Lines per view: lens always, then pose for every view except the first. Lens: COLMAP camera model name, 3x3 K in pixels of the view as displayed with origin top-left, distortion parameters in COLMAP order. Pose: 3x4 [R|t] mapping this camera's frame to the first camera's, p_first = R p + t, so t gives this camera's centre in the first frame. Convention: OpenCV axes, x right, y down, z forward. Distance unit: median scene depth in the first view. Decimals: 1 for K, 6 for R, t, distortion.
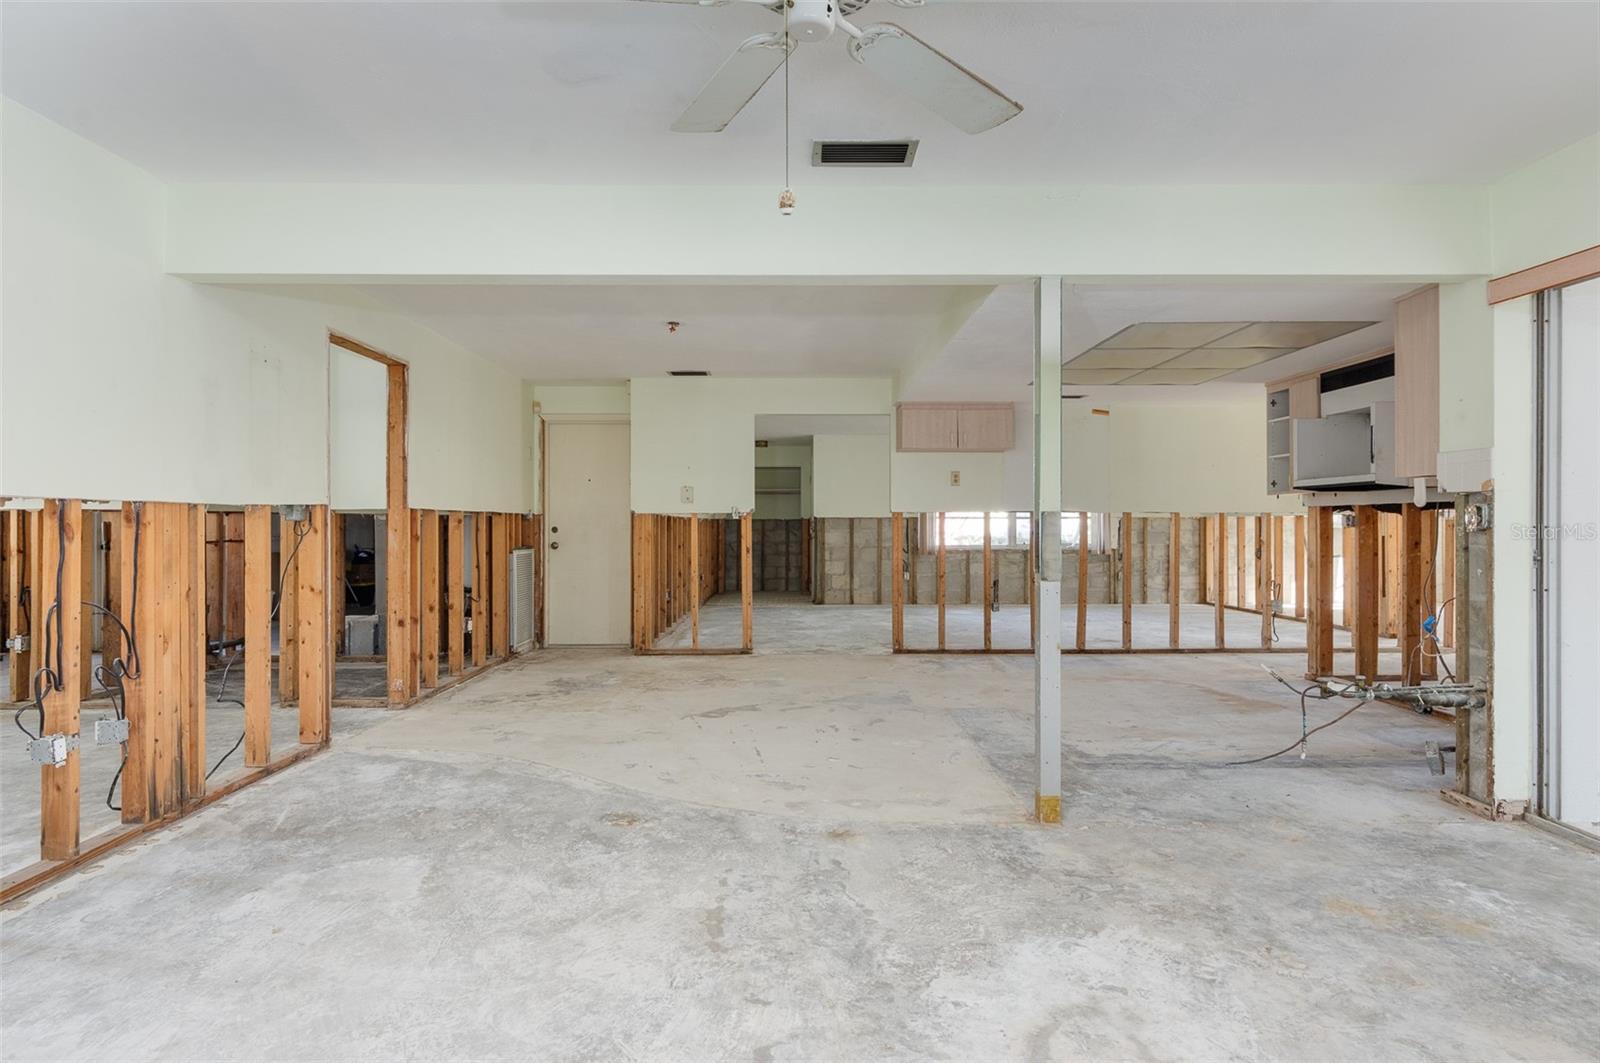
lens RADIAL K [[835.6, 0, 811.1], [0, 835.6, 530.0], [0, 0, 1]] dist [-0.000793, 0.000473]
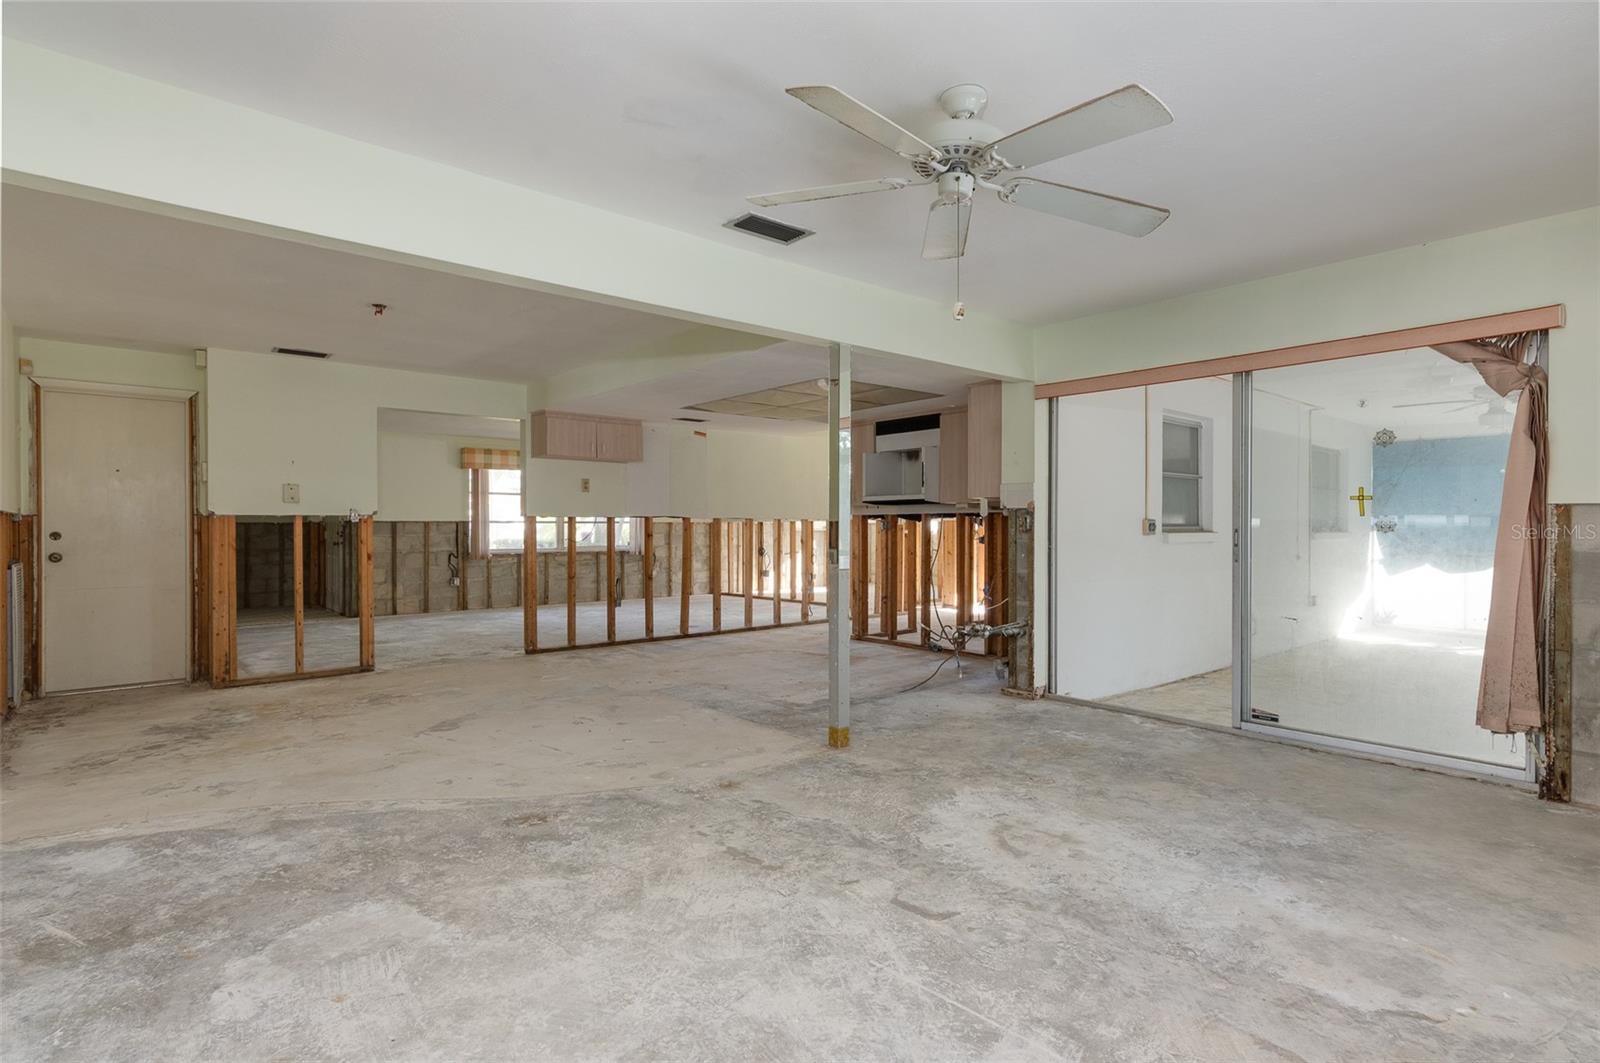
lens RADIAL K [[827.5, 0, 802.2], [0, 827.5, 539.9], [0, 0, 1]] dist [0.003504, 0.002177]
pose [[0.751934, -0.009872, 0.659164, -0.621437], [0.005669, 0.999948, 0.008508, 0.001782], [-0.659213, -0.002661, 0.751951, 0.032862]]
